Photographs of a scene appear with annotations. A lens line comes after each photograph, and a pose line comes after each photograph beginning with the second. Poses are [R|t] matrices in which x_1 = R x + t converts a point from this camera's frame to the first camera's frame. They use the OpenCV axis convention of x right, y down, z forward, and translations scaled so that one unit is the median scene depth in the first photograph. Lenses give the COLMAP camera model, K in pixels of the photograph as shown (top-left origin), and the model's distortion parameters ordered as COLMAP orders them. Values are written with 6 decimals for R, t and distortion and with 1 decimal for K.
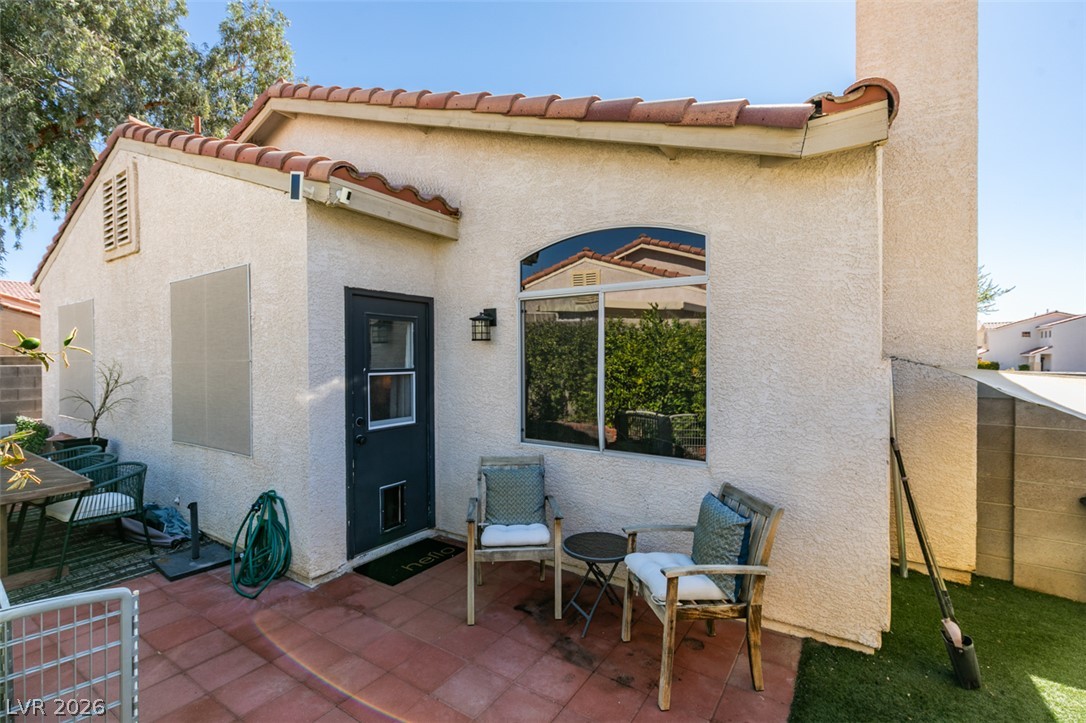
lens RADIAL K [[488.0, 0, 545.6], [0, 488.0, 363.7], [0, 0, 1]] dist [0.007376, -0.001205]
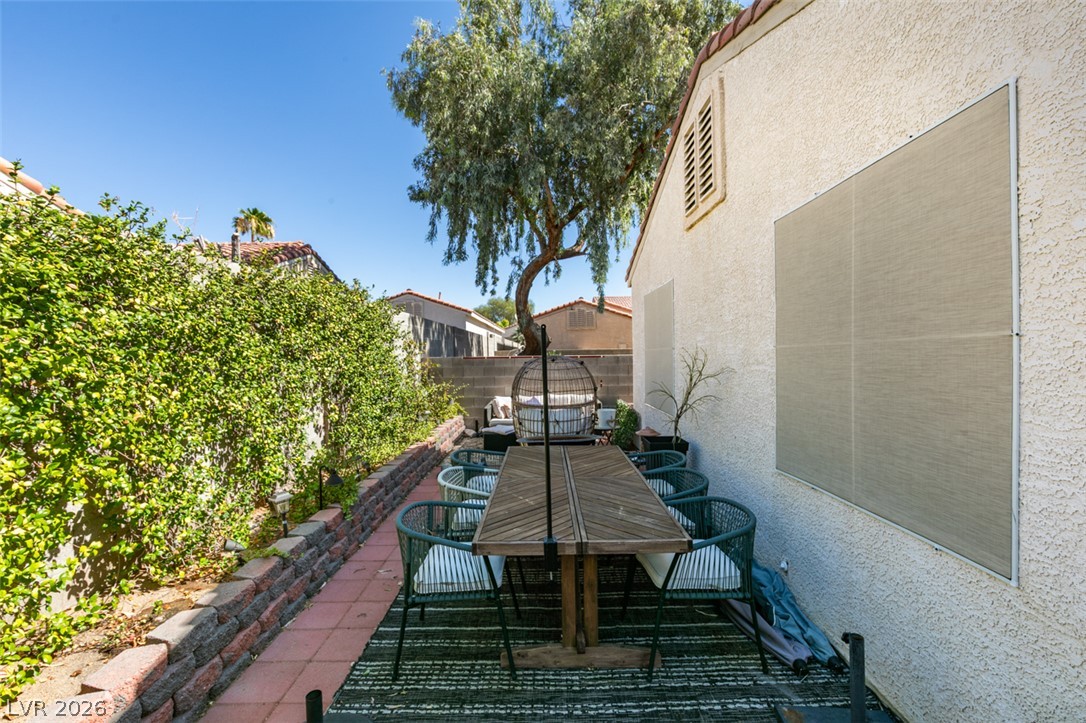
lens RADIAL K [[488.0, 0, 538.7], [0, 488.0, 365.0], [0, 0, 1]] dist [0.007376, -0.001205]
pose [[0.549546, 0.015114, -0.835327, -0.355534], [0.002821, 0.999797, 0.019946, 0.007112], [0.835459, -0.013318, 0.549392, 0.347711]]
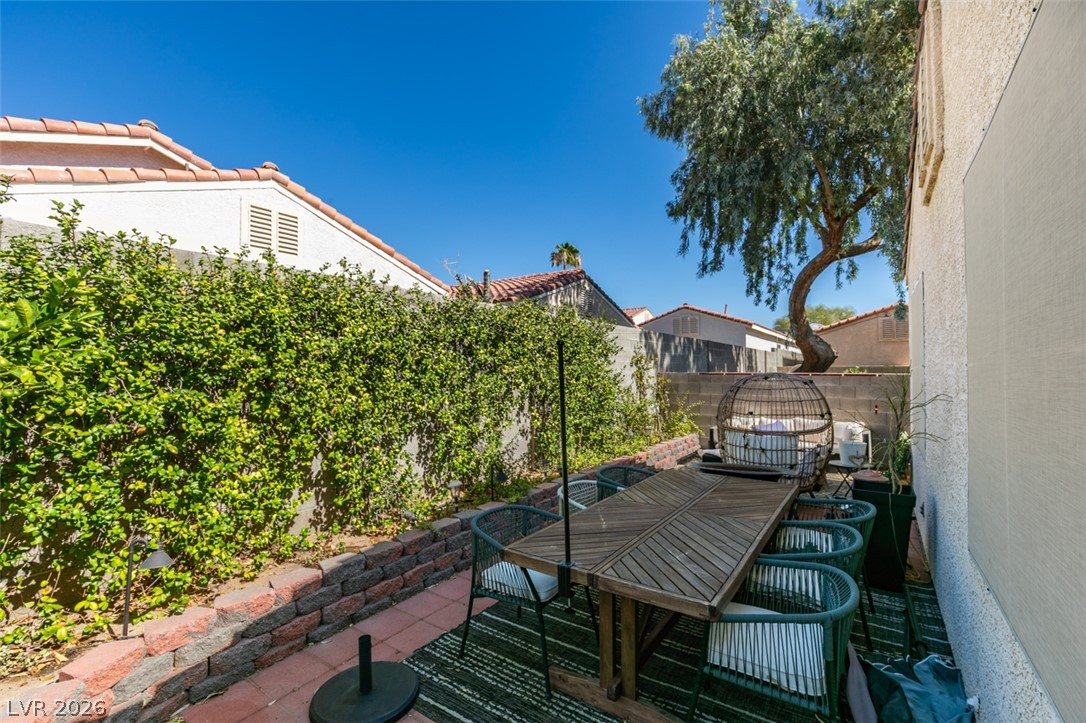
lens RADIAL K [[488.0, 0, 542.8], [0, 488.0, 364.7], [0, 0, 1]] dist [0.007376, -0.001205]
pose [[-0.021363, -0.007315, -0.999745, -0.294622], [-0.012125, 0.999902, -0.007057, 0.004229], [0.999698, 0.011971, -0.021449, 0.564377]]
